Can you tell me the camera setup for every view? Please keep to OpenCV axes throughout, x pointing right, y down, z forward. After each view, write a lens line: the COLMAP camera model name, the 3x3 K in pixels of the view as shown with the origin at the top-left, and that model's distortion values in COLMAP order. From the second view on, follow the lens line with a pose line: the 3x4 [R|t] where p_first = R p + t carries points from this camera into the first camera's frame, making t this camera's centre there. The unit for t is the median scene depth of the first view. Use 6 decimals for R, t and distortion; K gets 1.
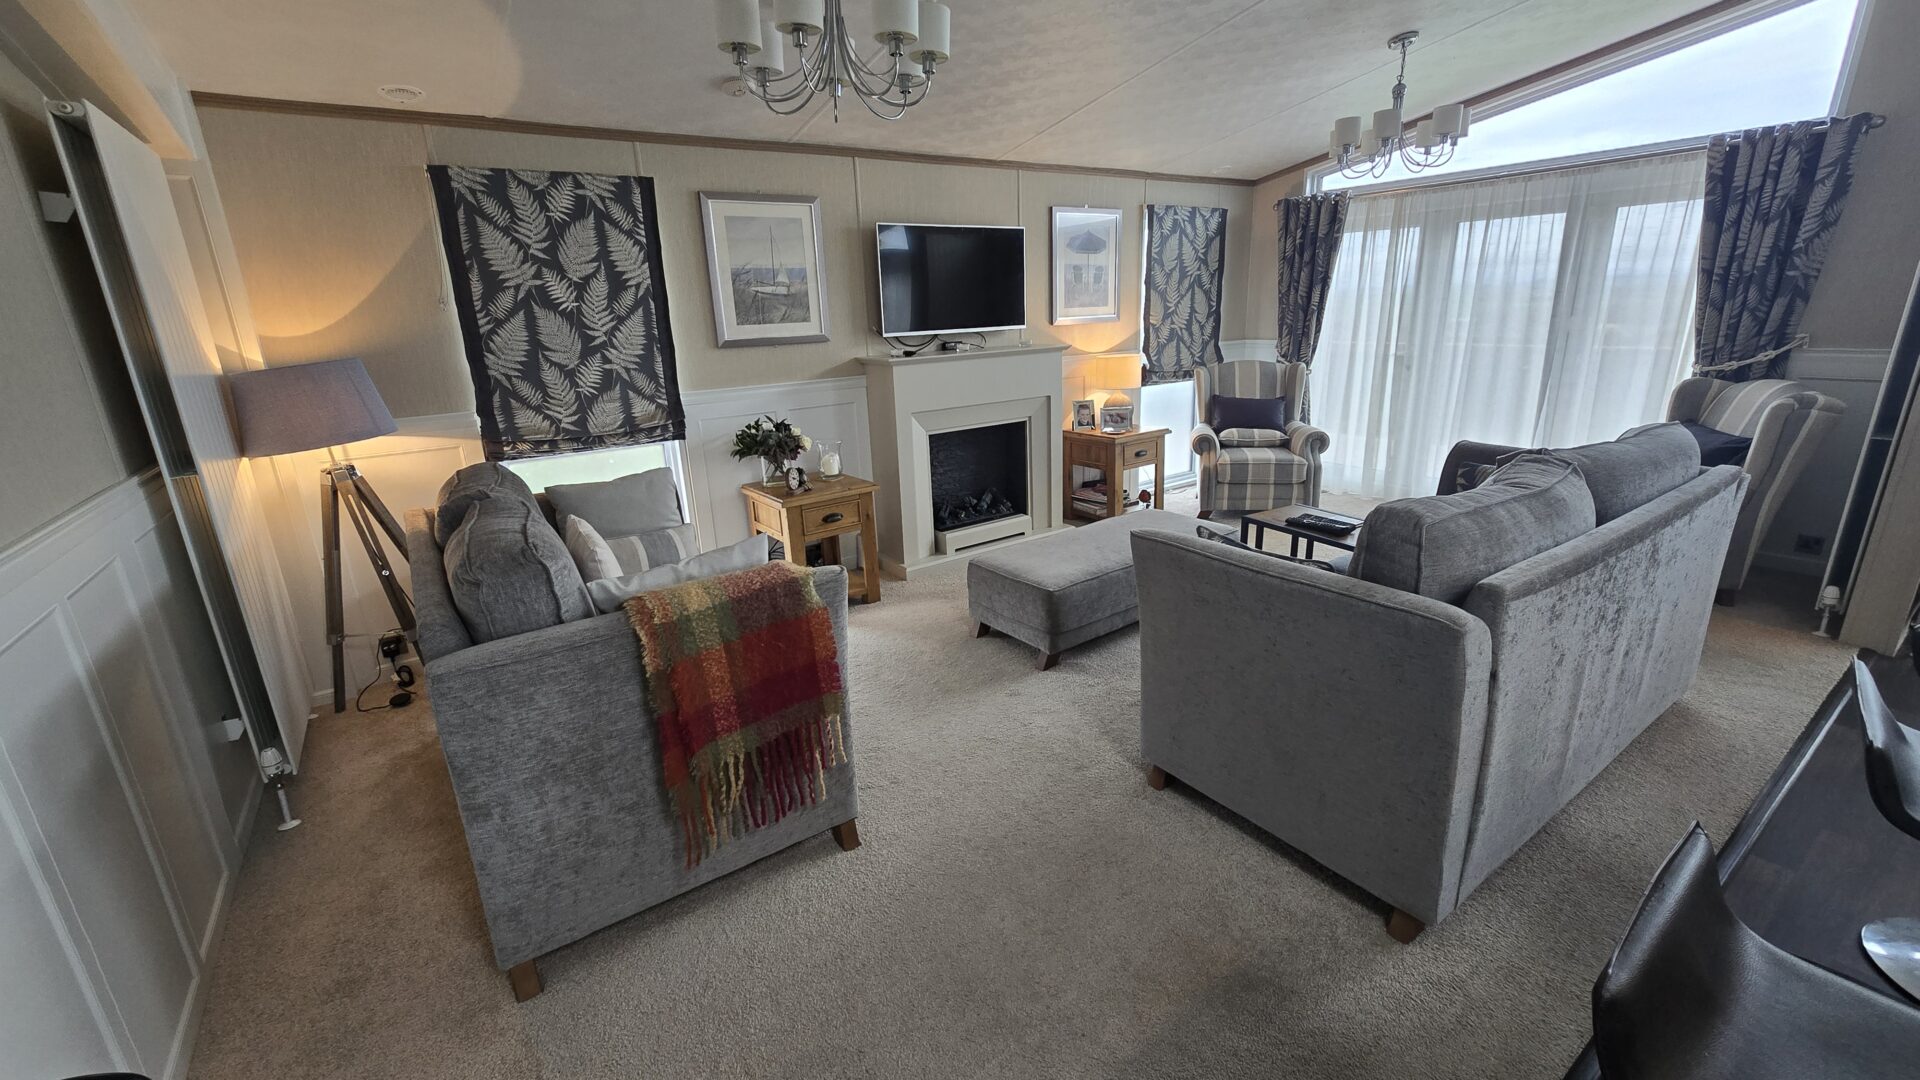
lens RADIAL K [[793.2, 0, 984.9], [0, 793.2, 534.4], [0, 0, 1]] dist [-0.000185, -0.000198]
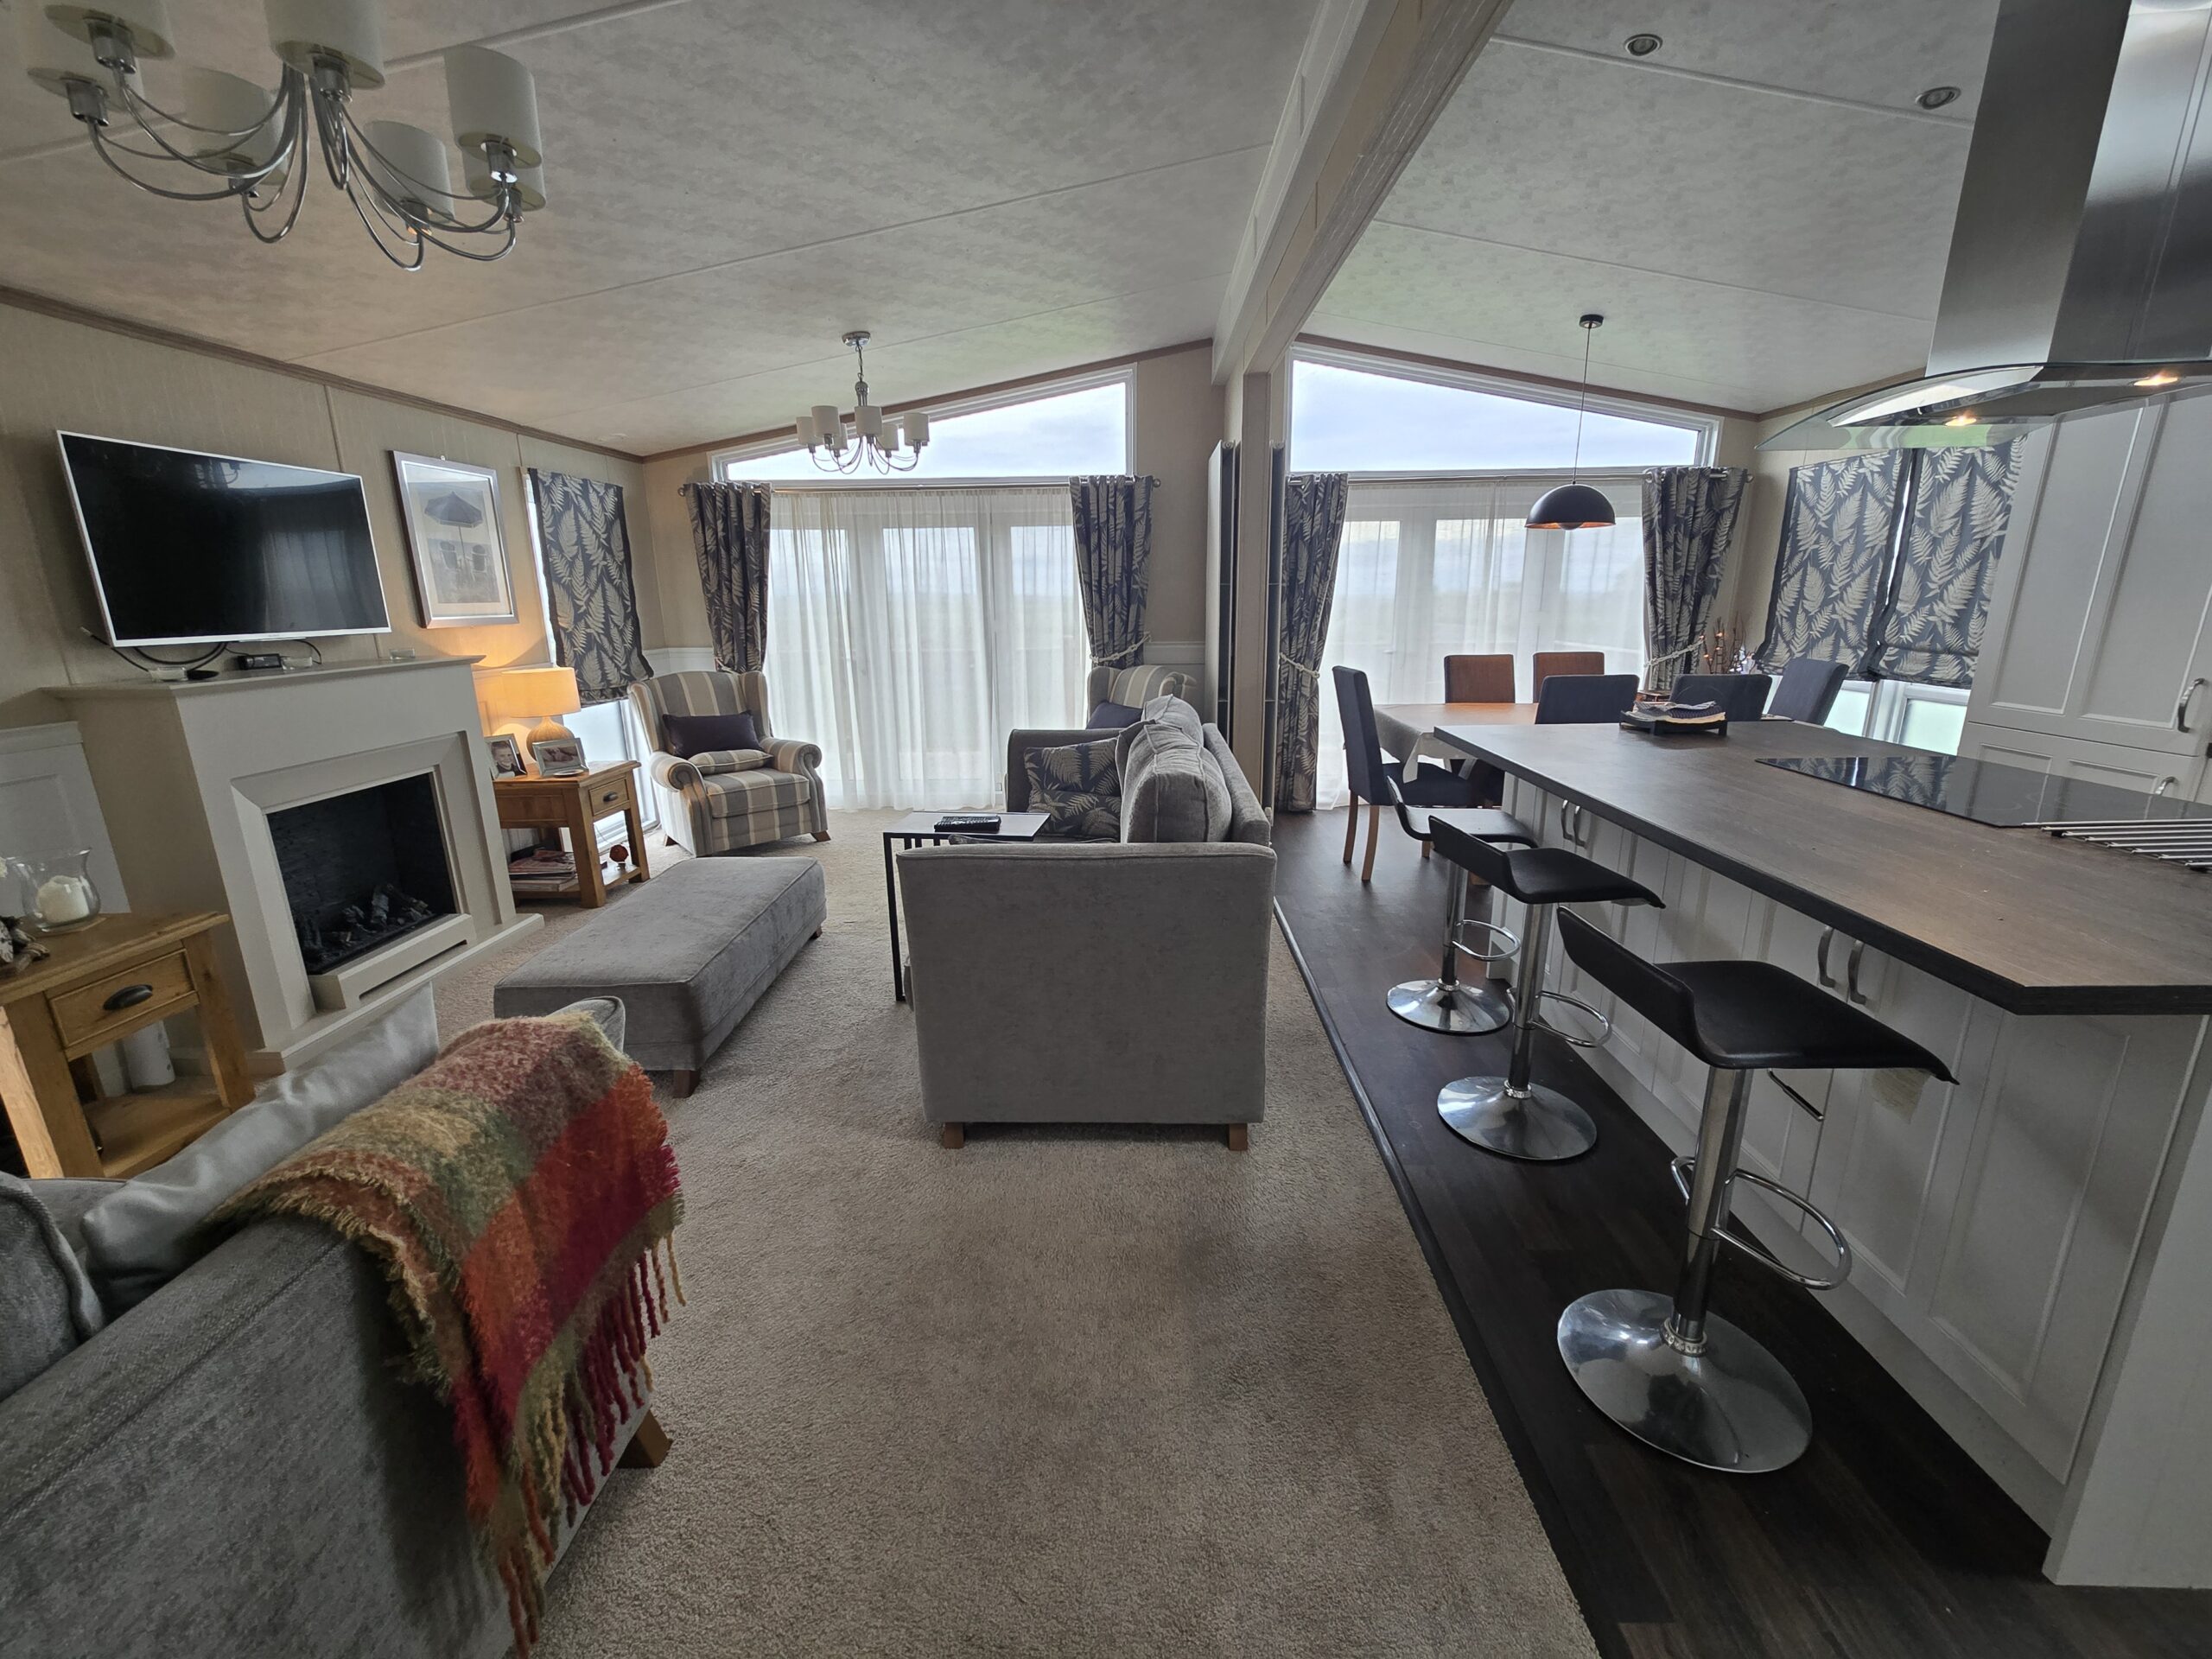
lens RADIAL K [[895.5, 0, 1137.5], [0, 895.5, 819.1], [0, 0, 1]] dist [-0.002784, 0.000294]
pose [[0.588987, -0.168972, 0.790280, -0.233886], [0.216334, 0.975174, 0.047274, -0.018308], [-0.778649, 0.143120, 0.610920, 0.130569]]
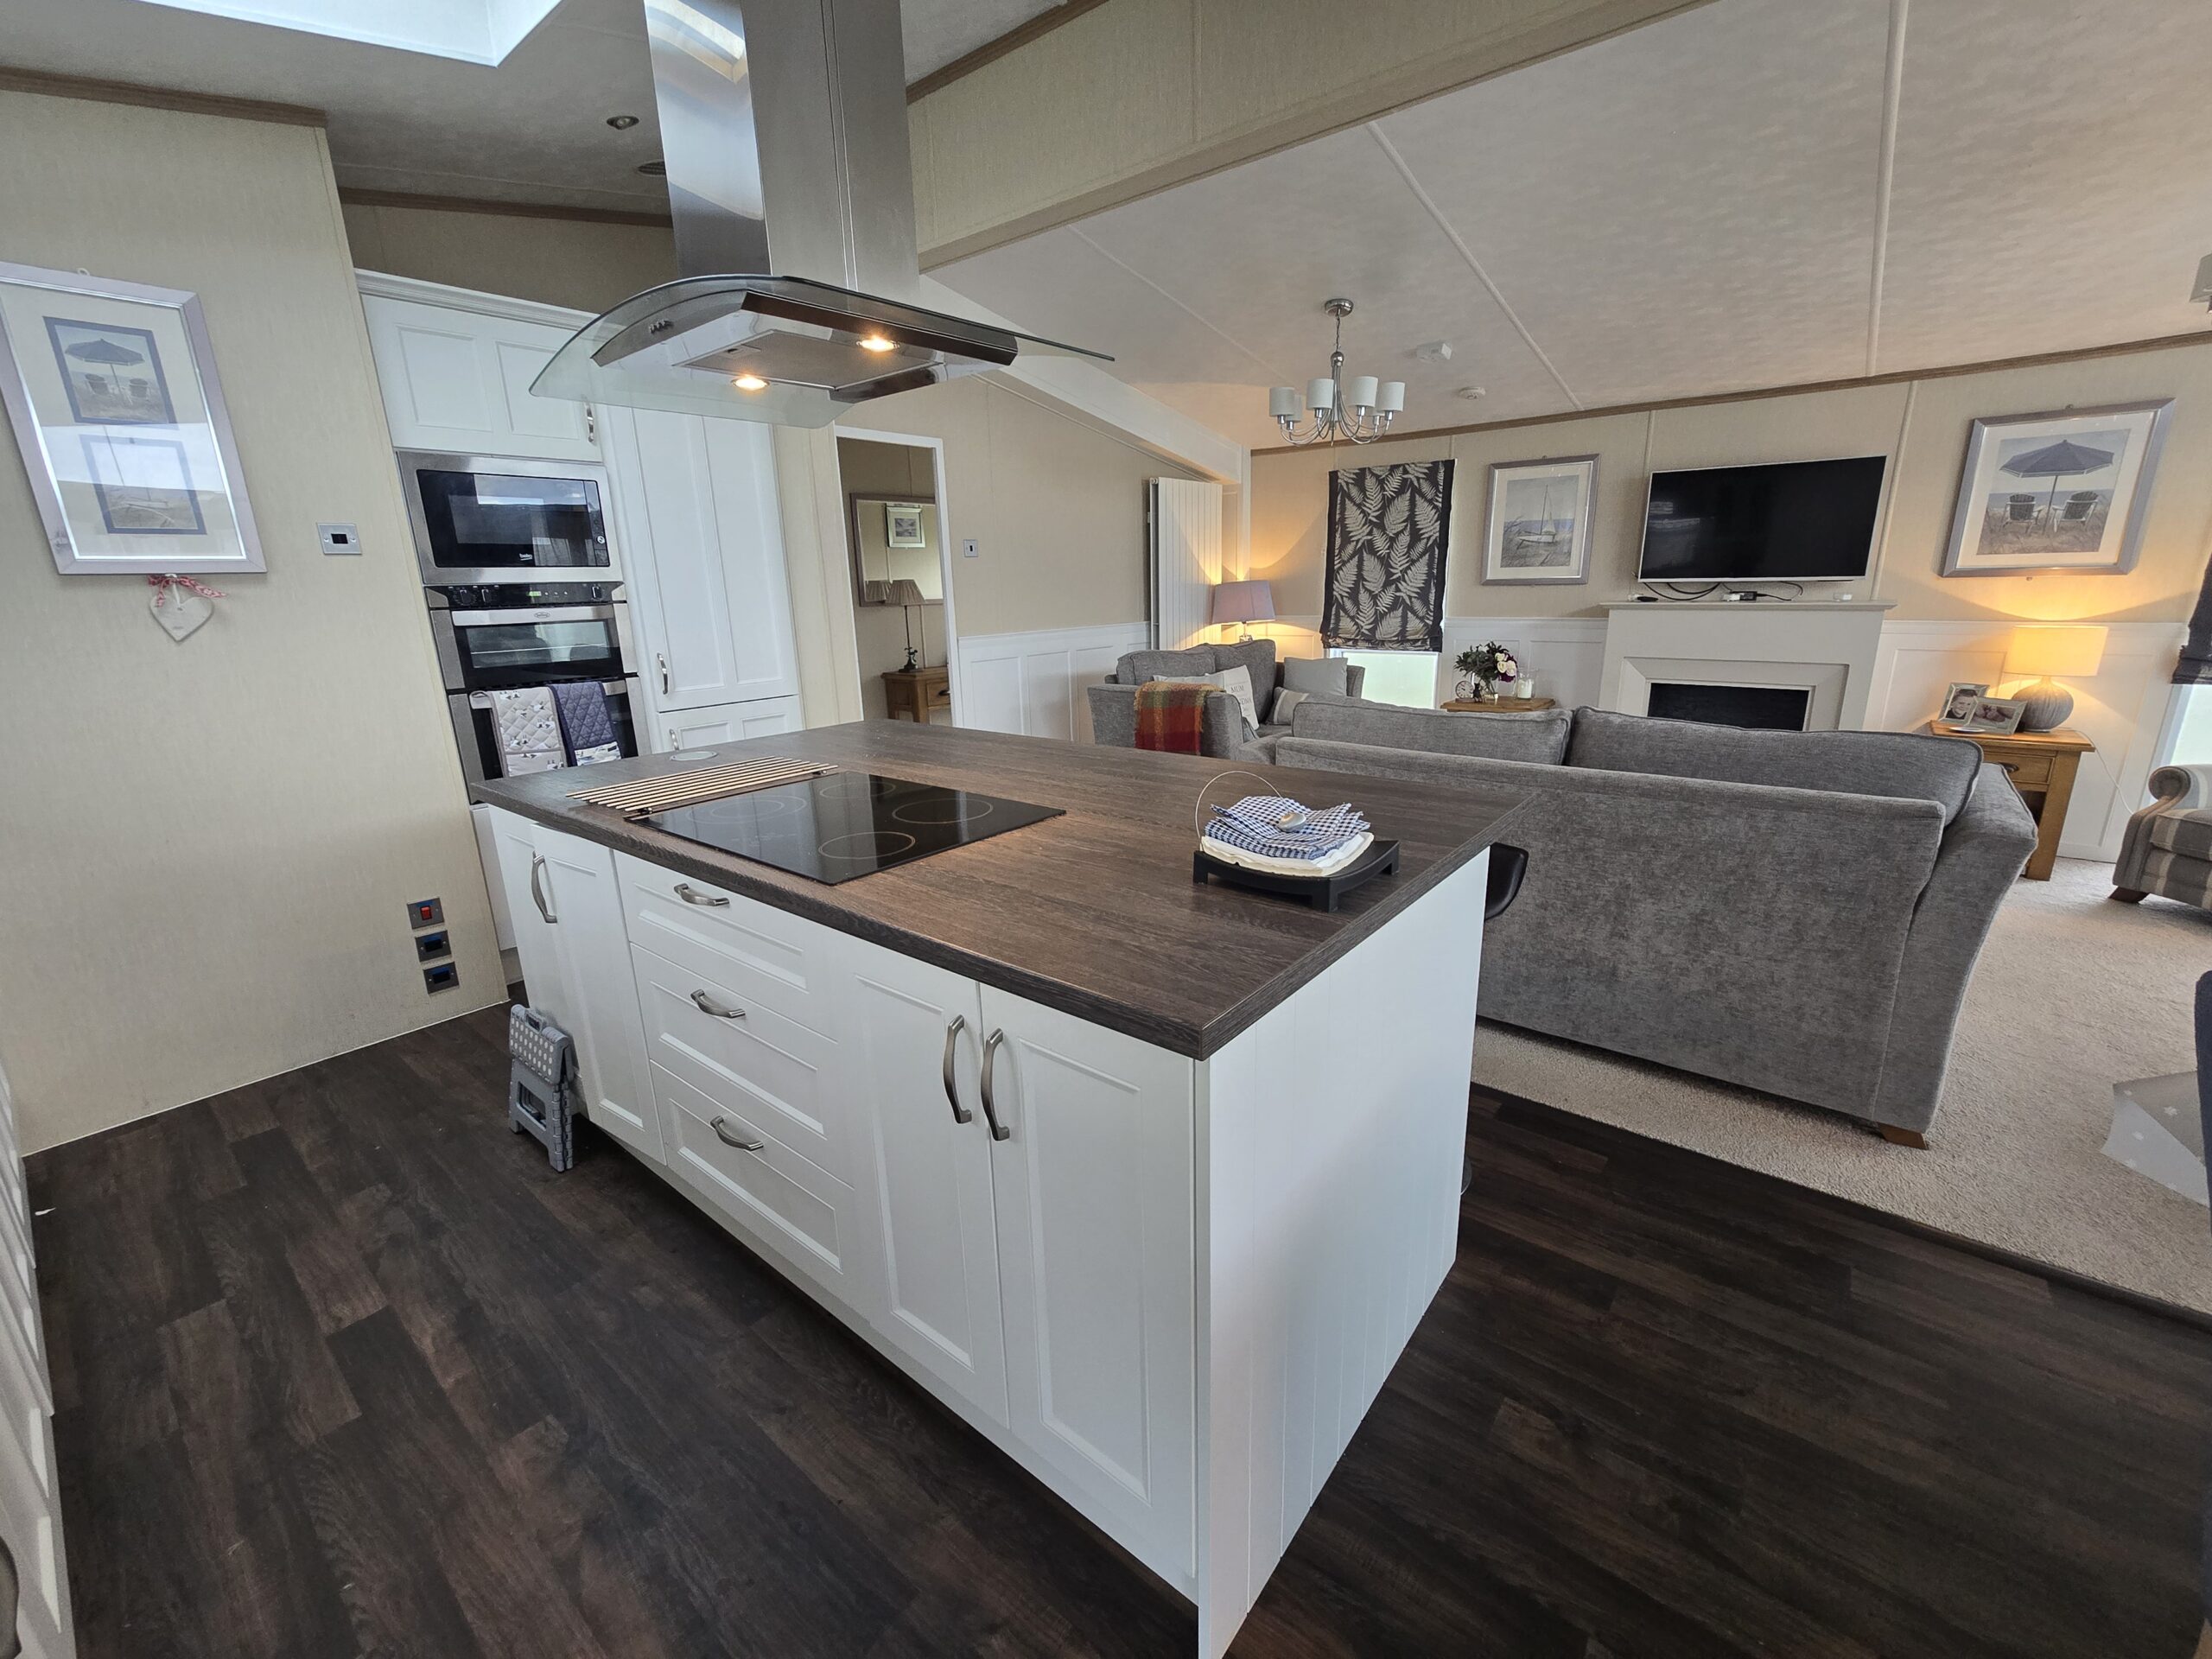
lens RADIAL K [[895.5, 0, 1108.3], [0, 895.5, 821.2], [0, 0, 1]] dist [-0.002784, 0.000294]
pose [[0.258354, 0.280350, -0.924477, 0.937726], [-0.260324, 0.941769, 0.212844, -0.026735], [0.930314, 0.185675, 0.316291, 0.054356]]
